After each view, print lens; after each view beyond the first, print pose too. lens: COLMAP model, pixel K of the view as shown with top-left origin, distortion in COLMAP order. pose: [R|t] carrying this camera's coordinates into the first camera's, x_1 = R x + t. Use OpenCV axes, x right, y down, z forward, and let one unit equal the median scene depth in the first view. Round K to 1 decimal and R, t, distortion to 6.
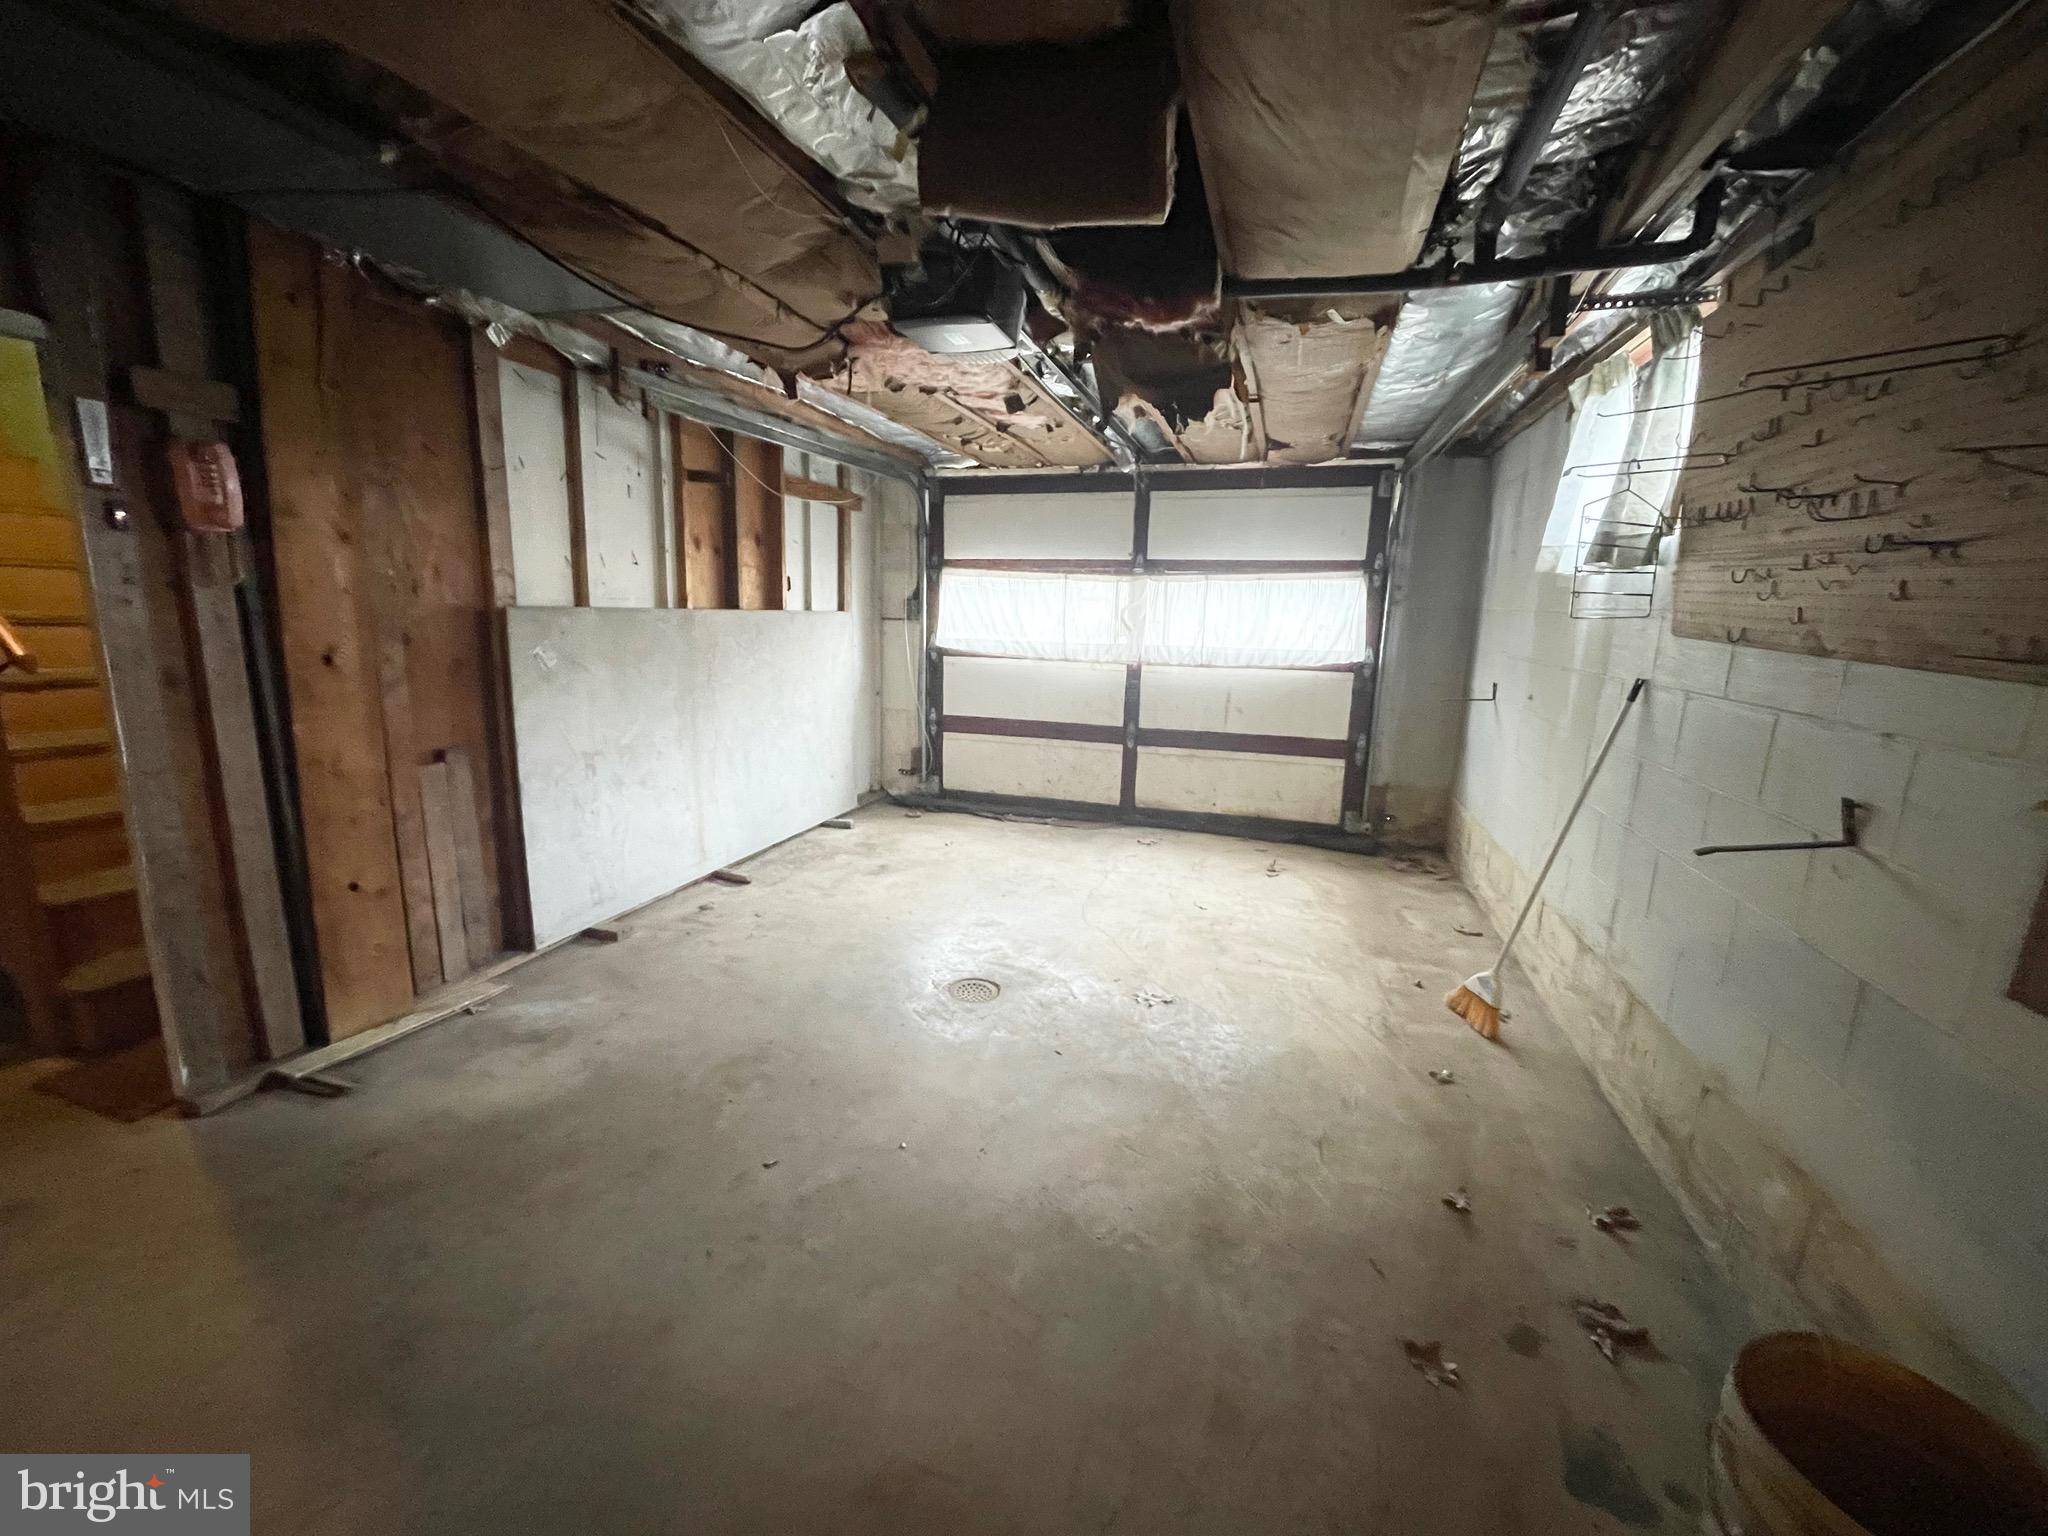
lens RADIAL K [[824.5, 0, 1018.8], [0, 824.5, 766.4], [0, 0, 1]] dist [-0.003776, 0.000648]
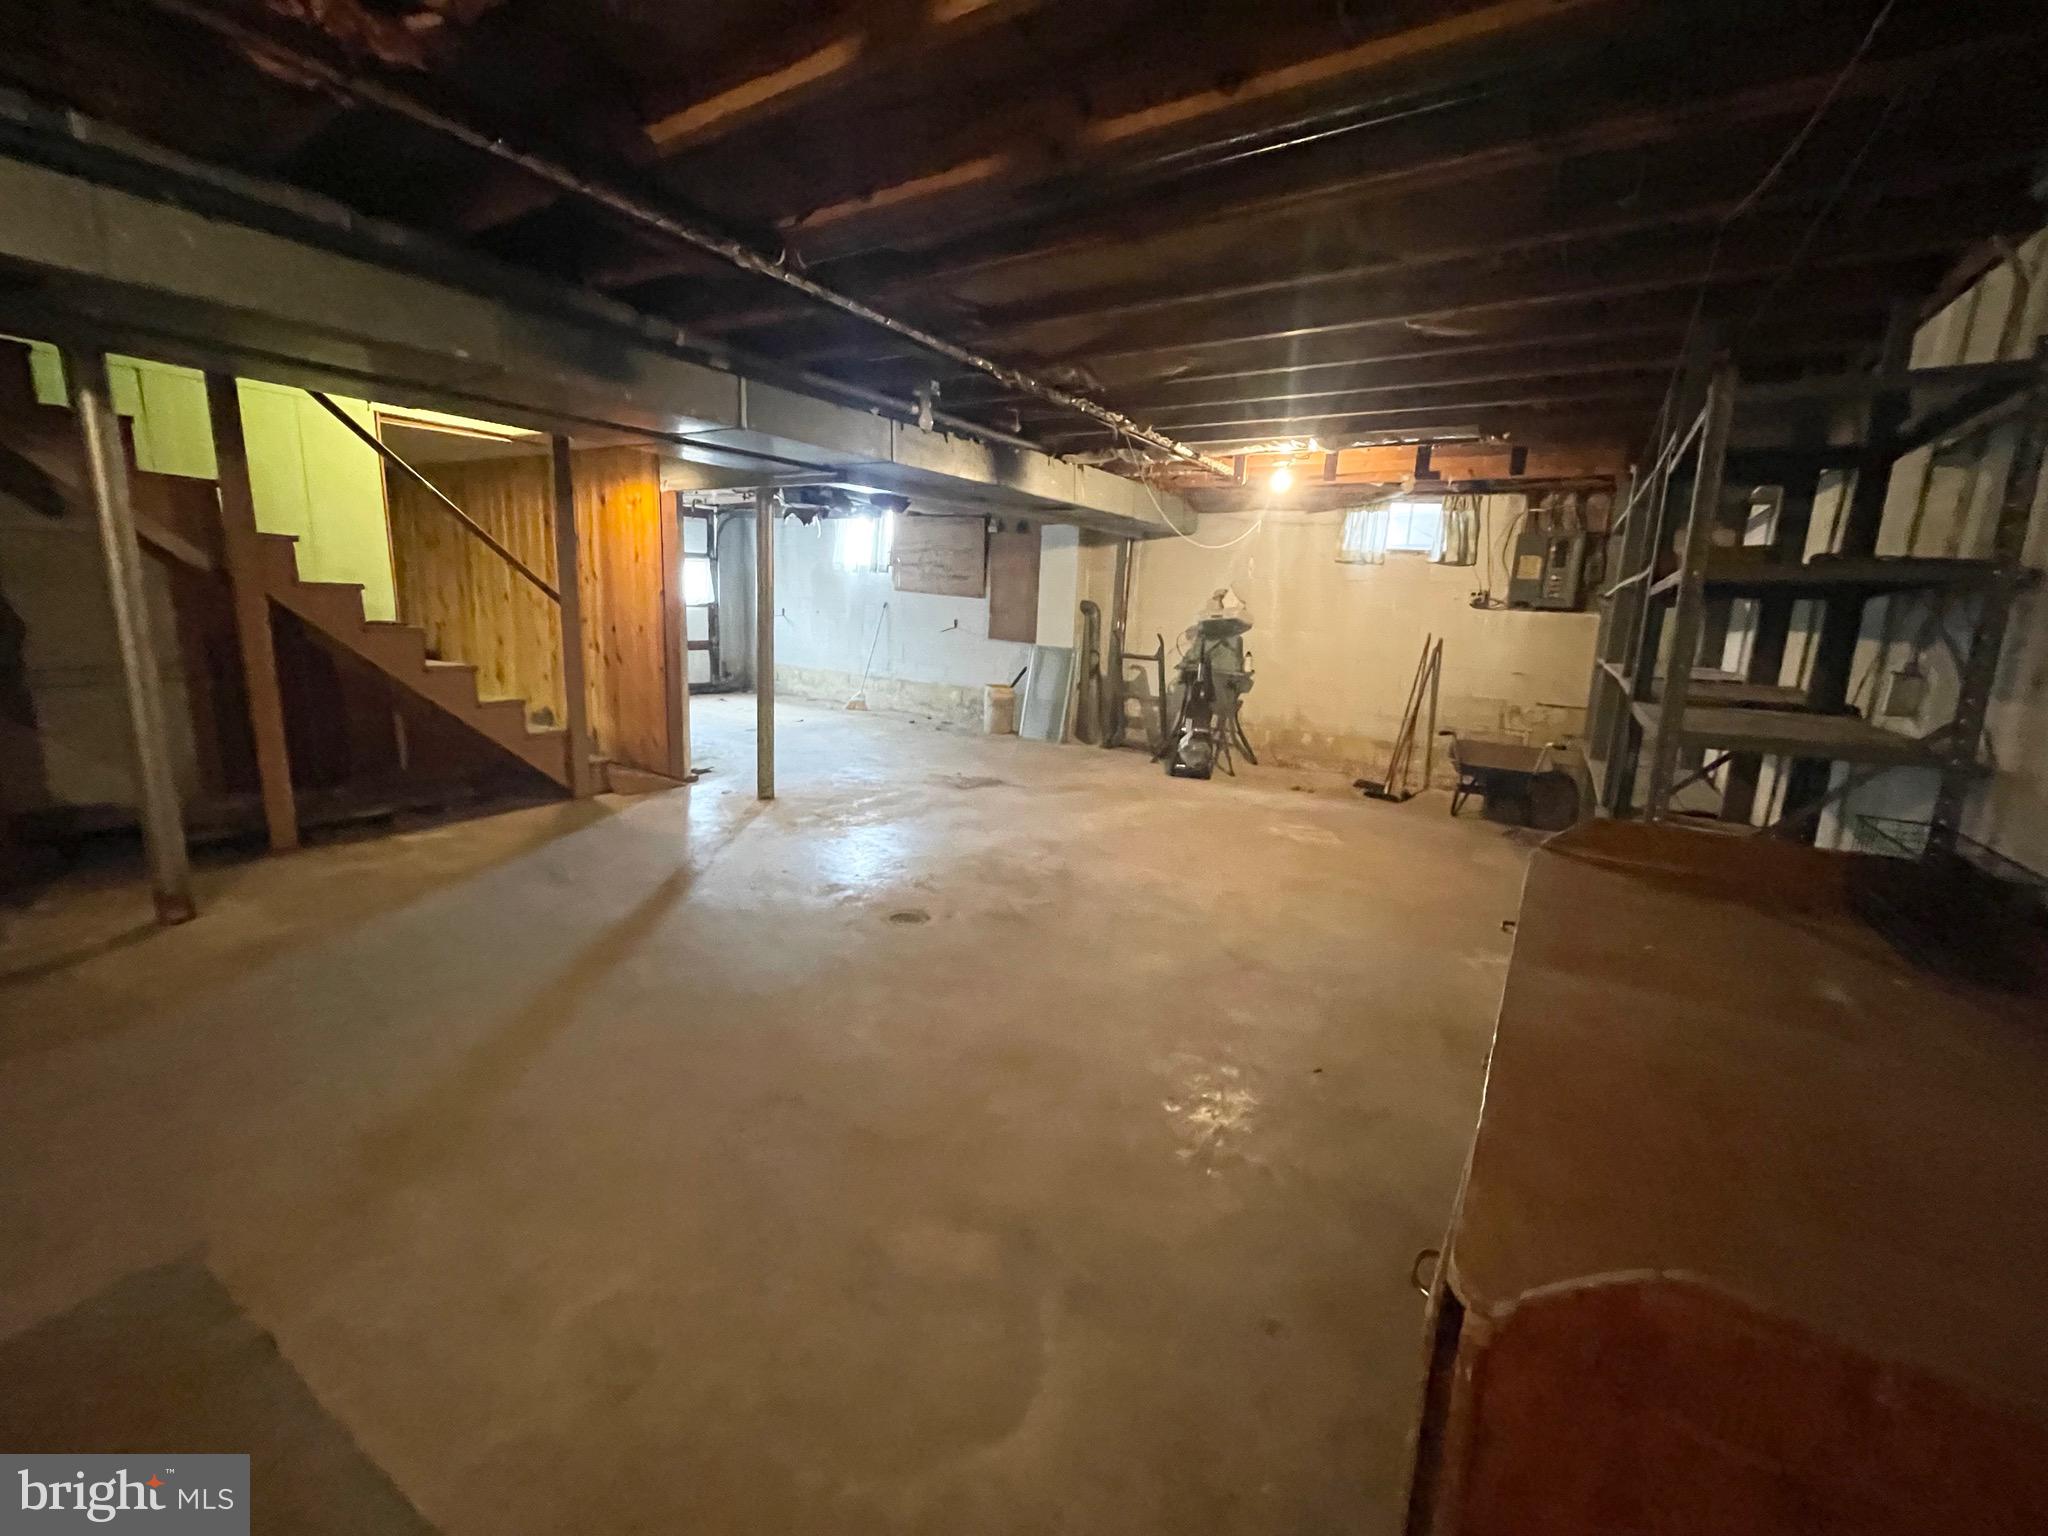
lens RADIAL K [[824.5, 0, 1024.9], [0, 824.5, 761.8], [0, 0, 1]] dist [-0.003776, 0.000648]
pose [[0.284769, -0.201702, 0.937135, -1.342888], [0.145537, 0.975377, 0.165709, 0.037591], [-0.947484, 0.089199, 0.307113, -0.350925]]
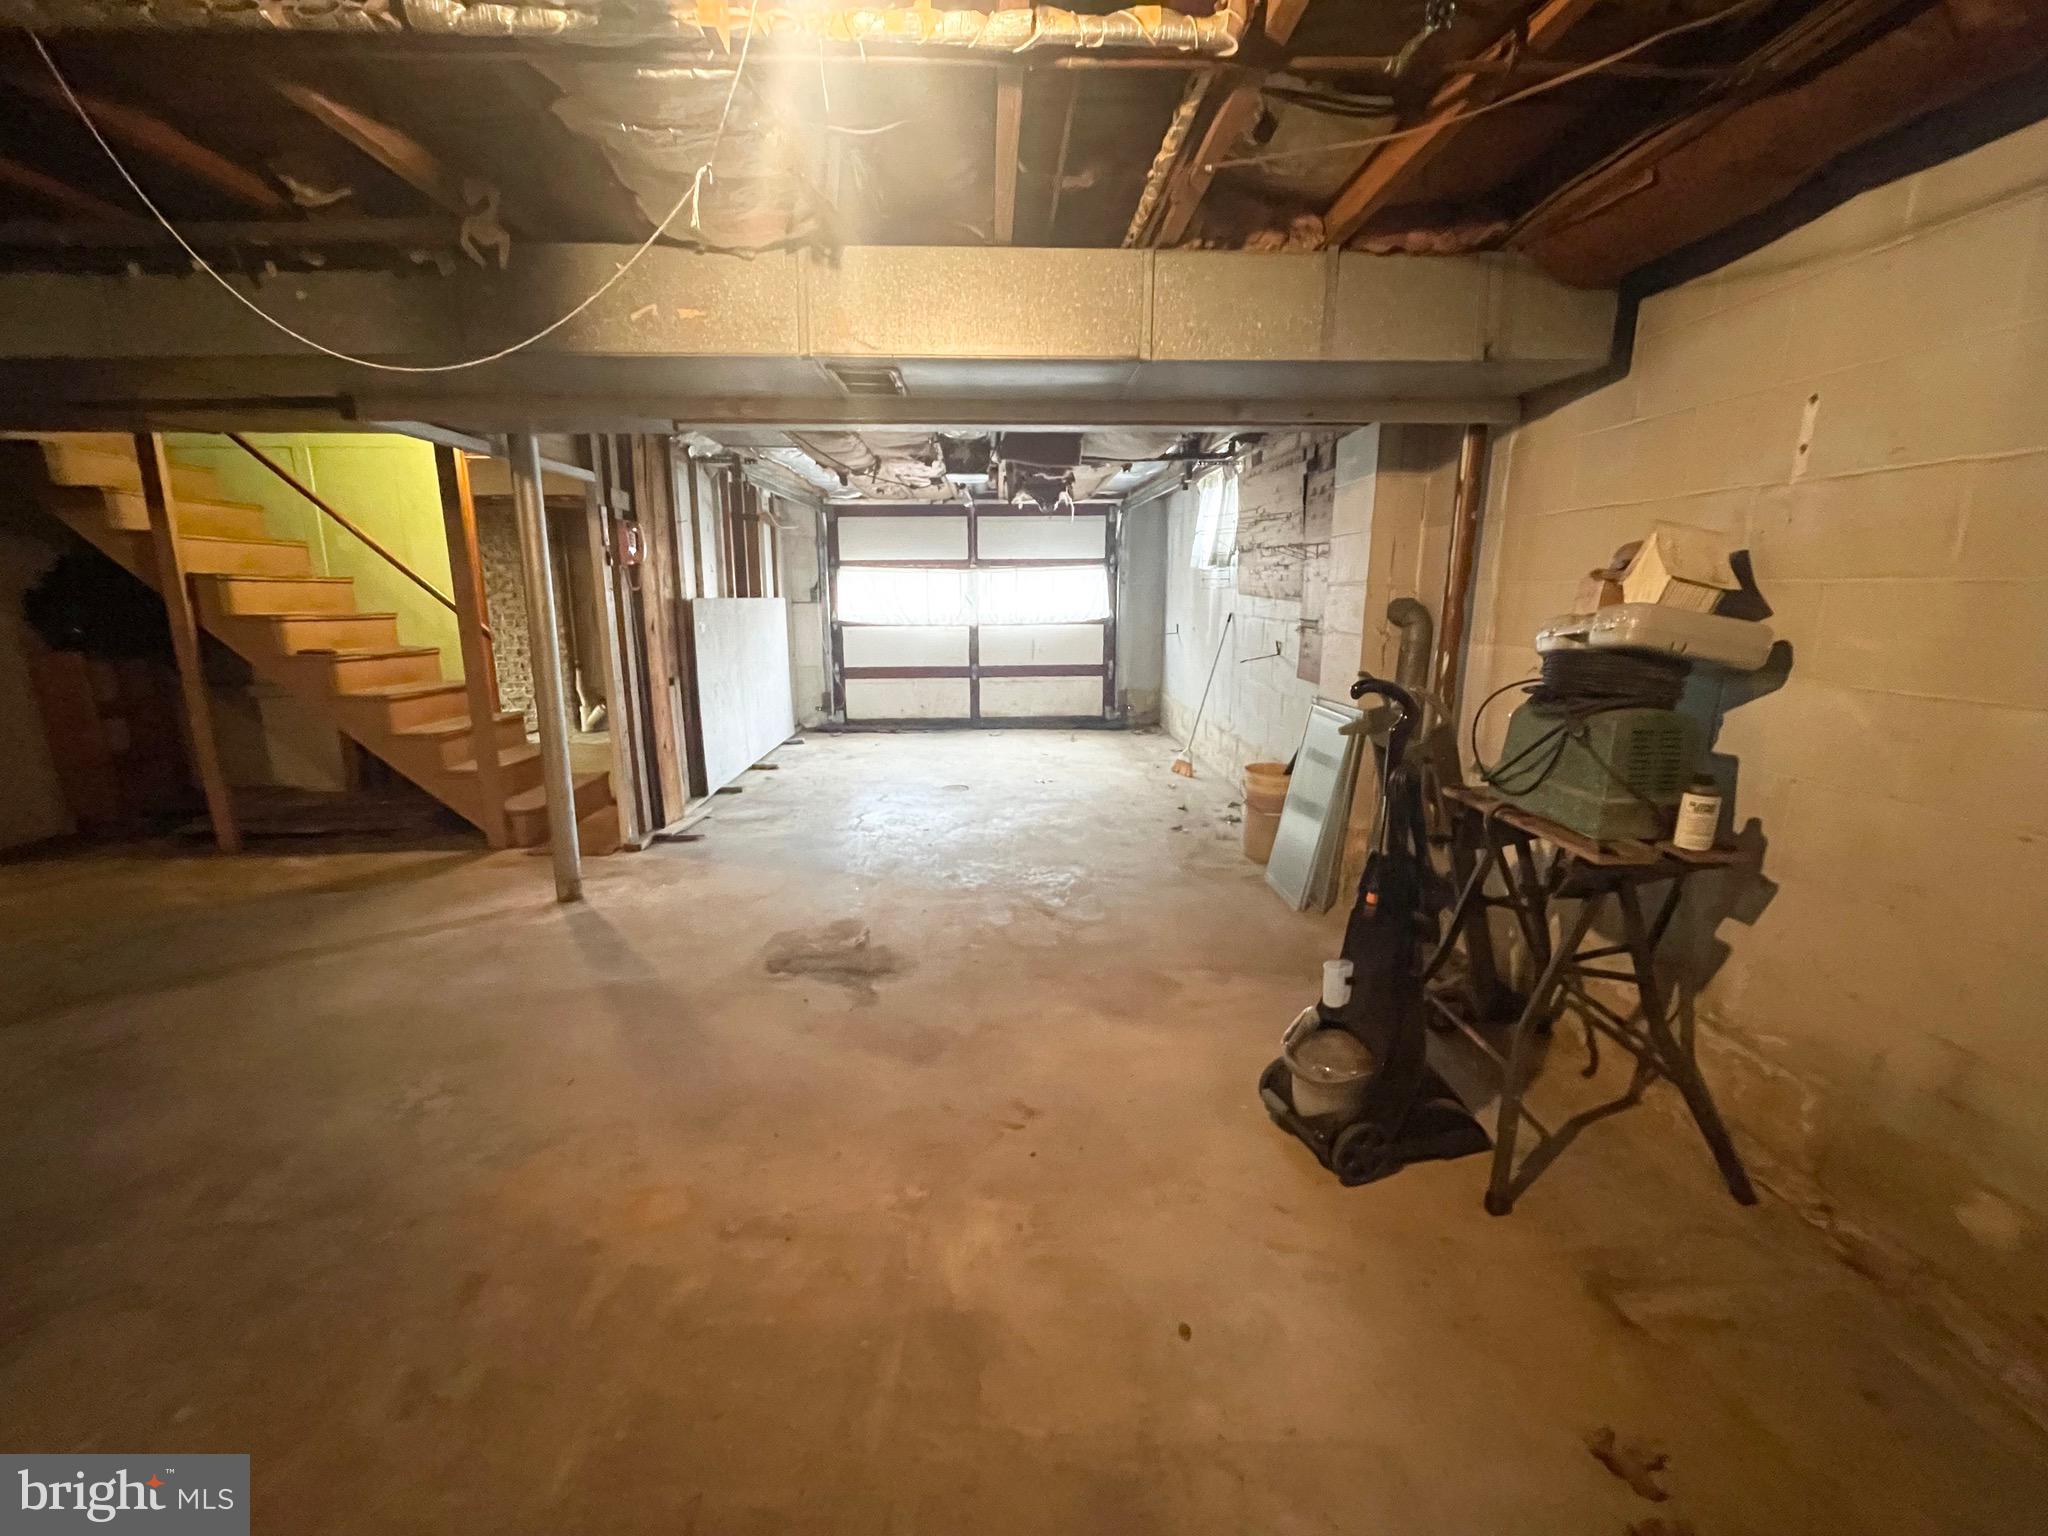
lens RADIAL K [[824.5, 0, 1017.2], [0, 824.5, 769.0], [0, 0, 1]] dist [-0.003776, 0.000648]
pose [[0.942704, -0.096284, 0.319436, -0.321745], [0.088520, 0.995320, 0.038772, 0.097638], [-0.321674, -0.008274, 0.946814, -0.536565]]
